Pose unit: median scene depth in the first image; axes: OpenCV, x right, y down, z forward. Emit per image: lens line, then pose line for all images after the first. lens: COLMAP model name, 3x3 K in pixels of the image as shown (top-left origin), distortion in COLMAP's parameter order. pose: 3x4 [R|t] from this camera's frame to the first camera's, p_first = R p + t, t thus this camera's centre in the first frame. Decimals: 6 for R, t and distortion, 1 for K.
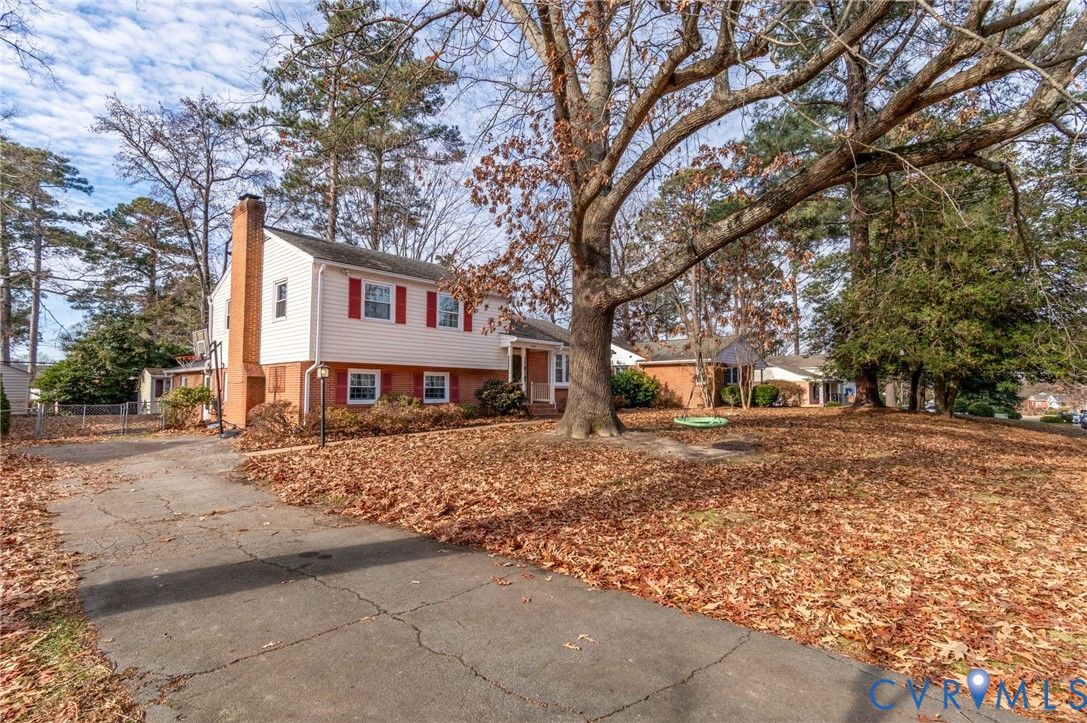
lens RADIAL K [[536.0, 0, 542.8], [0, 536.0, 354.9], [0, 0, 1]] dist [-0.001563, -0.000501]
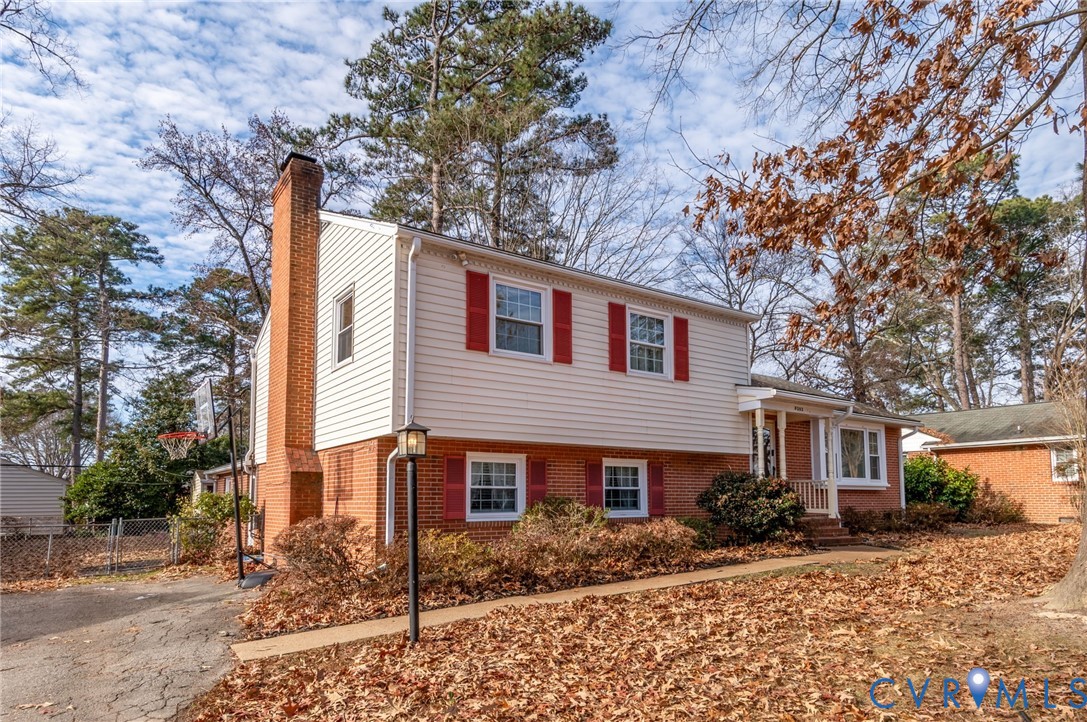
lens RADIAL K [[665.9, 0, 564.0], [0, 665.9, 430.5], [0, 0, 1]] dist [-0.001649, -0.002332]
pose [[0.981465, -0.029497, -0.189359, -0.113070], [0.022506, 0.998987, -0.038967, 0.023870], [0.190316, 0.033983, 0.981134, 0.293938]]
